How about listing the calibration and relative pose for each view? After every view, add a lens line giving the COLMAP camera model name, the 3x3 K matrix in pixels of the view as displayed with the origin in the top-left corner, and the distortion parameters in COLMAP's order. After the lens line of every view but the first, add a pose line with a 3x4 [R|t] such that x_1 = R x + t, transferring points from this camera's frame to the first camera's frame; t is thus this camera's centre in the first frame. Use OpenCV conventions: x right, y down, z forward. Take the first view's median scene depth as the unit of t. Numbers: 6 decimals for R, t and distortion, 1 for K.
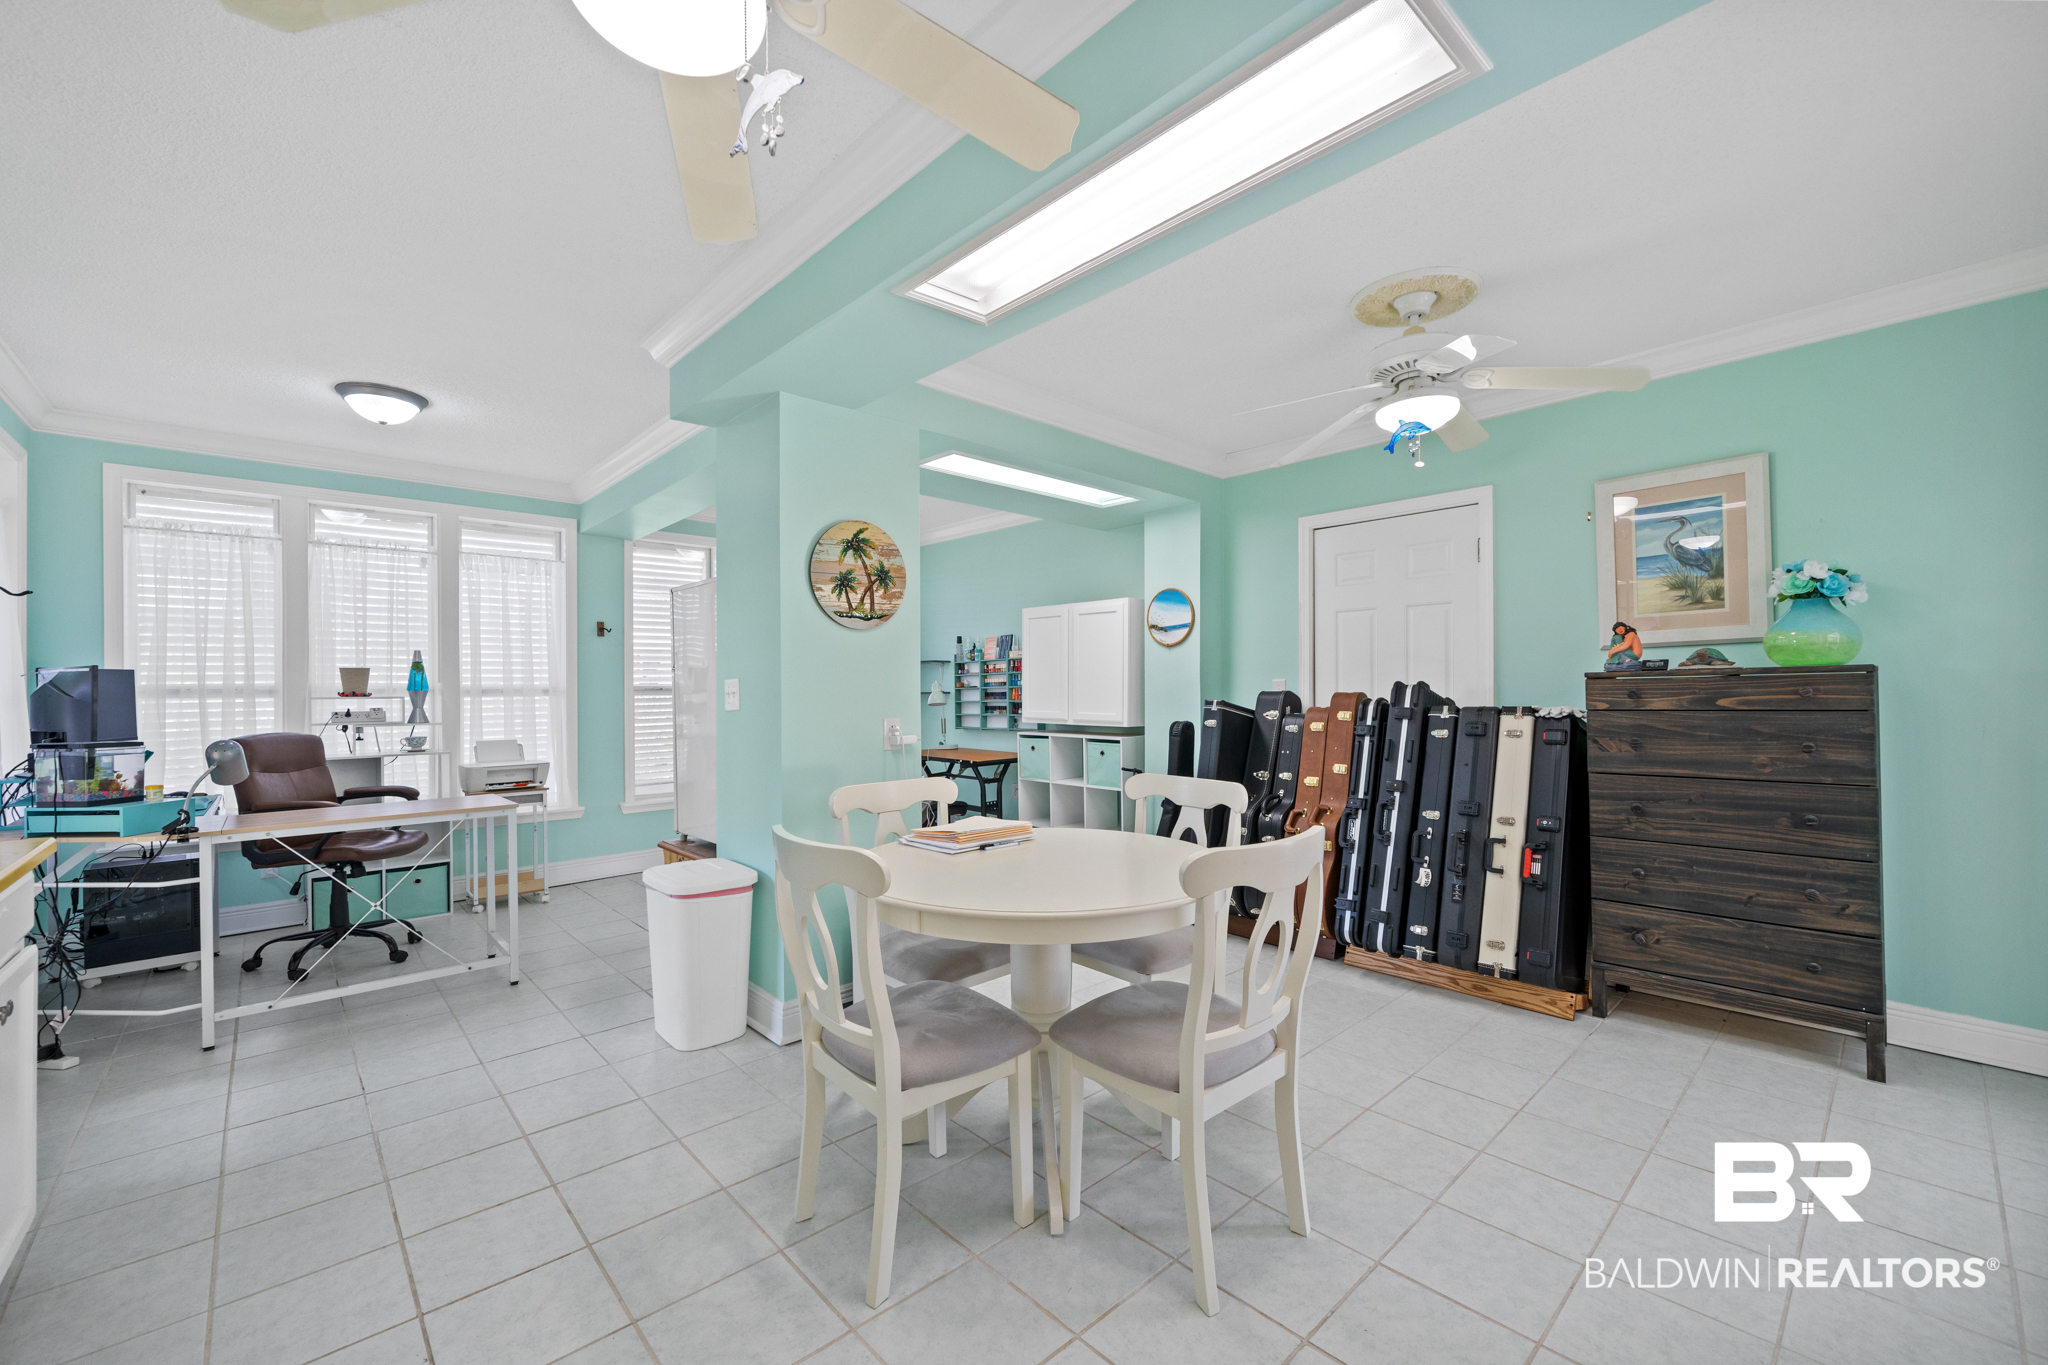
lens RADIAL K [[825.7, 0, 1015.5], [0, 825.7, 687.8], [0, 0, 1]] dist [0.000406, -0.000064]
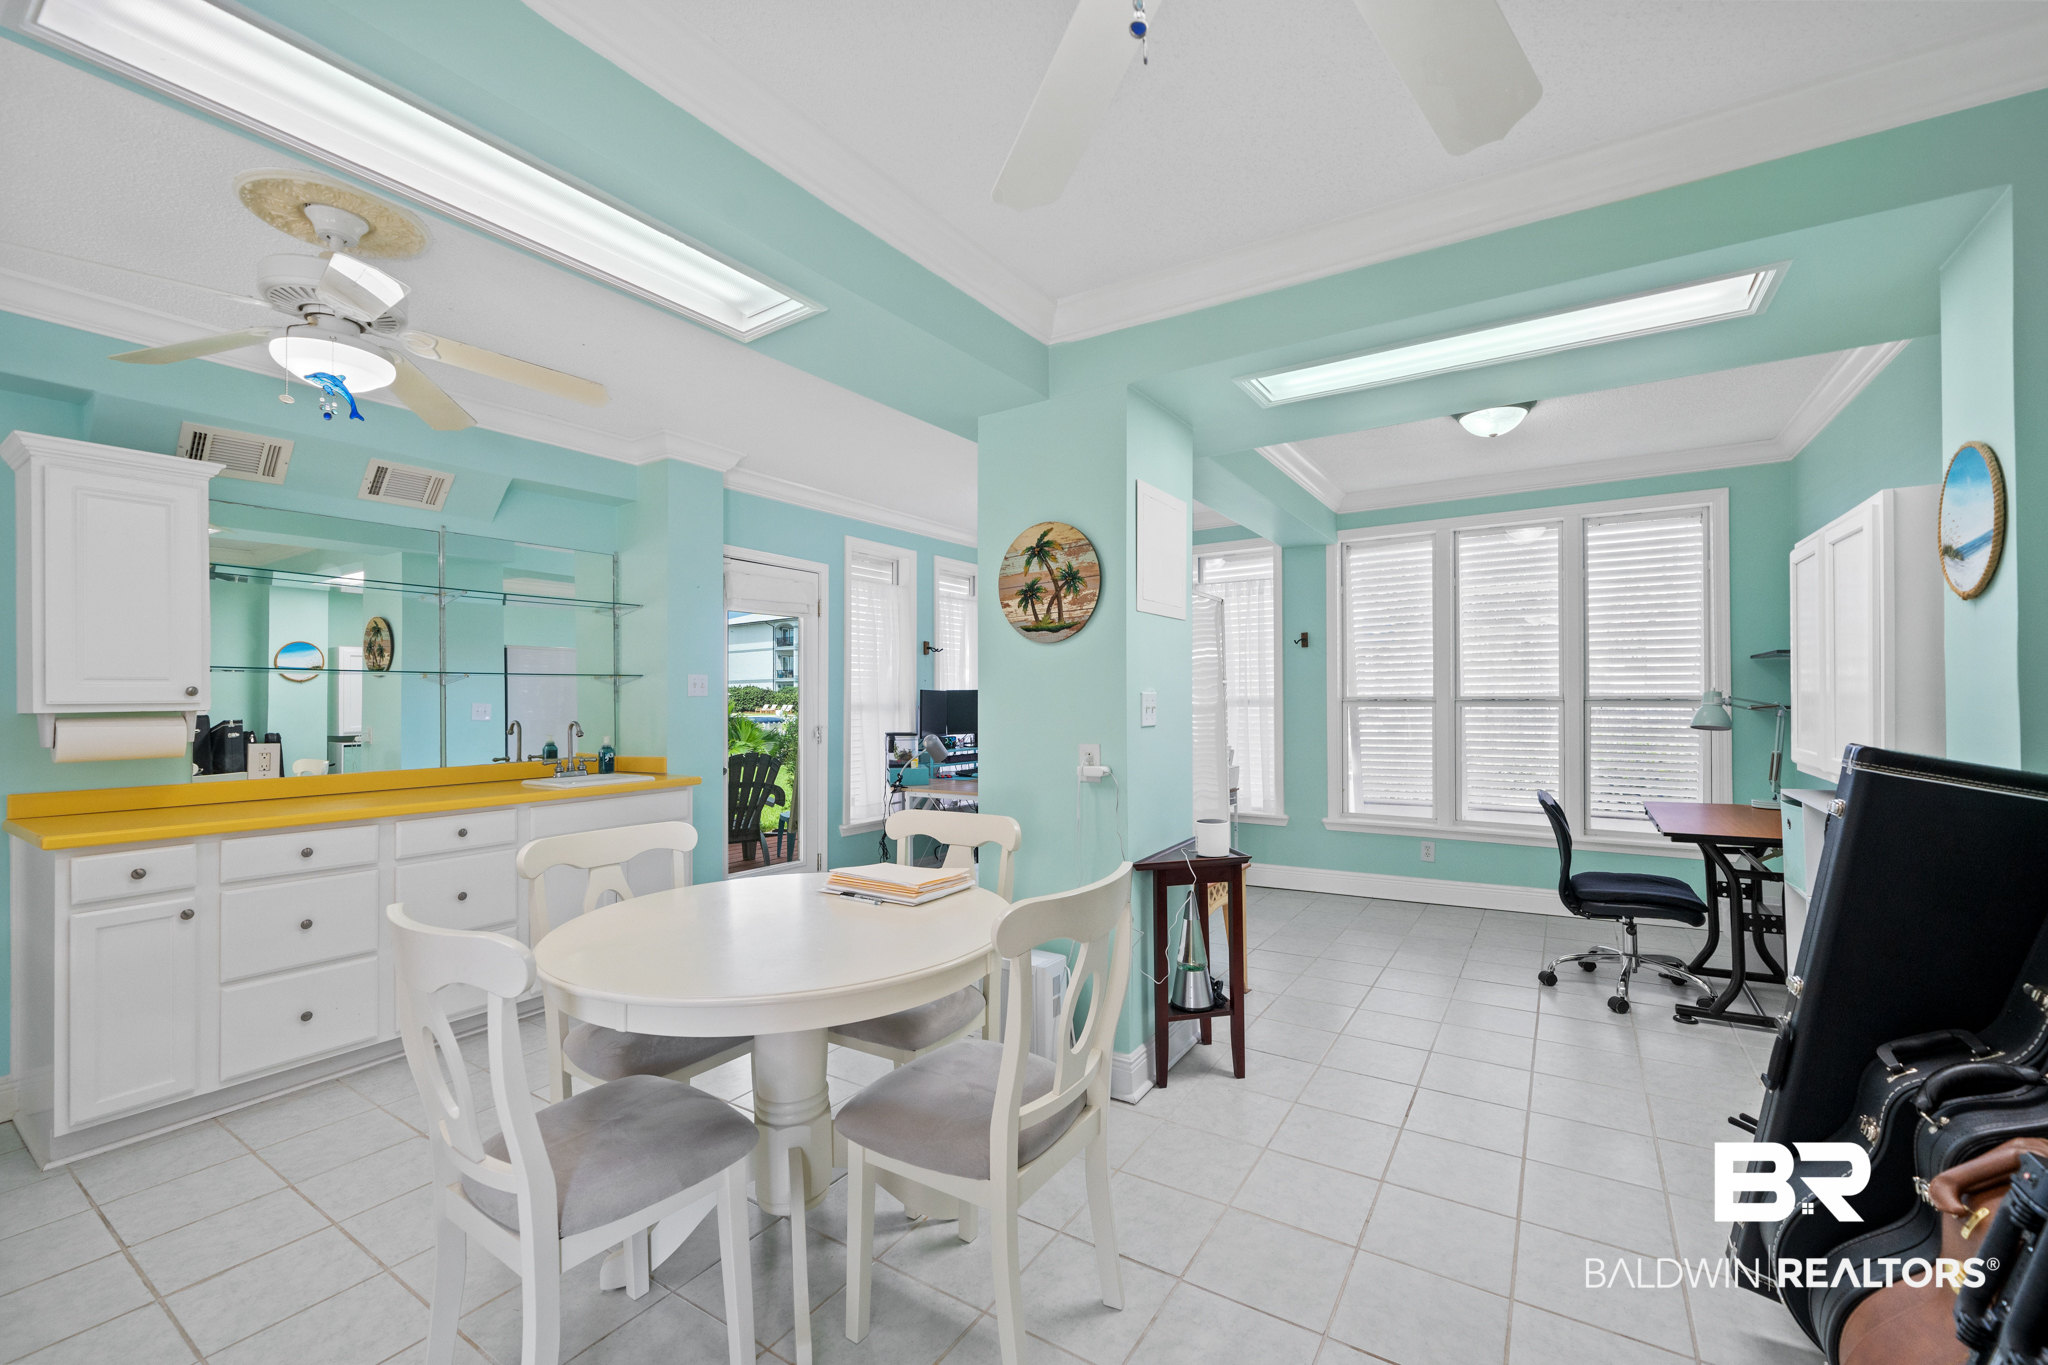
lens RADIAL K [[825.7, 0, 1018.5], [0, 825.7, 692.1], [0, 0, 1]] dist [0.000406, -0.000064]
pose [[0.247202, -0.002663, -0.968960, 0.671659], [0.006571, 0.999978, -0.001072, -0.016439], [0.968942, -0.006102, 0.247214, 0.743988]]
